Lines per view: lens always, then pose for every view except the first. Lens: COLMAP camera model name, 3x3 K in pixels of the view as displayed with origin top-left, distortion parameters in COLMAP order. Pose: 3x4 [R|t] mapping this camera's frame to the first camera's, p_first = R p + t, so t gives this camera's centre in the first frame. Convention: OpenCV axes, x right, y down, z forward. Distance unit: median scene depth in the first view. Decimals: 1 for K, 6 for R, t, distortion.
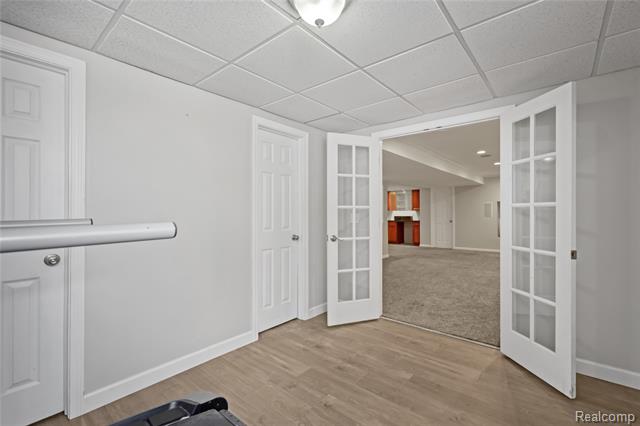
lens RADIAL K [[284.2, 0, 320.0], [0, 284.2, 213.0], [0, 0, 1]] dist [-0.000362, 0.000005]
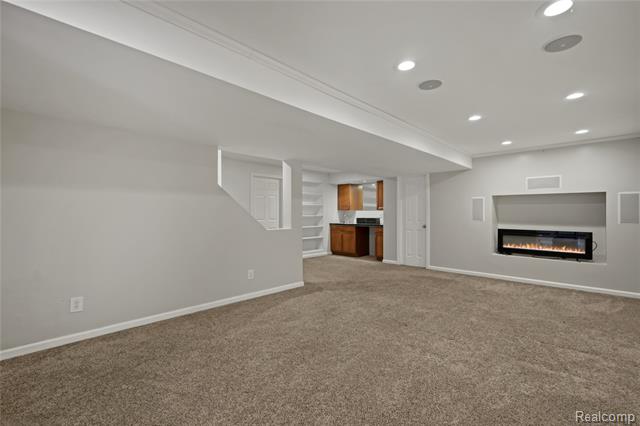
lens RADIAL K [[284.2, 0, 320.0], [0, 284.2, 213.0], [0, 0, 1]] dist [-0.000362, 0.000005]
pose [[0.995734, 0.004608, -0.092150, 0.261440], [-0.004766, 0.999988, -0.001491, 0.000074], [0.092142, 0.001924, 0.995744, 0.300677]]
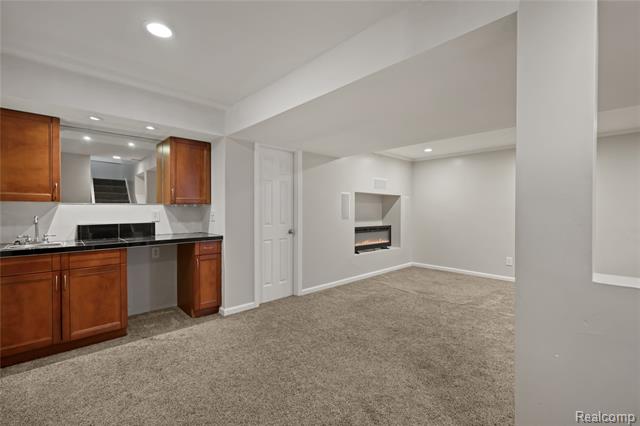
lens RADIAL K [[284.2, 0, 320.0], [0, 284.2, 213.0], [0, 0, 1]] dist [-0.000362, 0.000005]
pose [[0.123231, 0.003600, 0.992372, 0.041938], [0.008840, 0.999950, -0.004726, 0.003750], [-0.992339, 0.009355, 0.123193, 0.846197]]
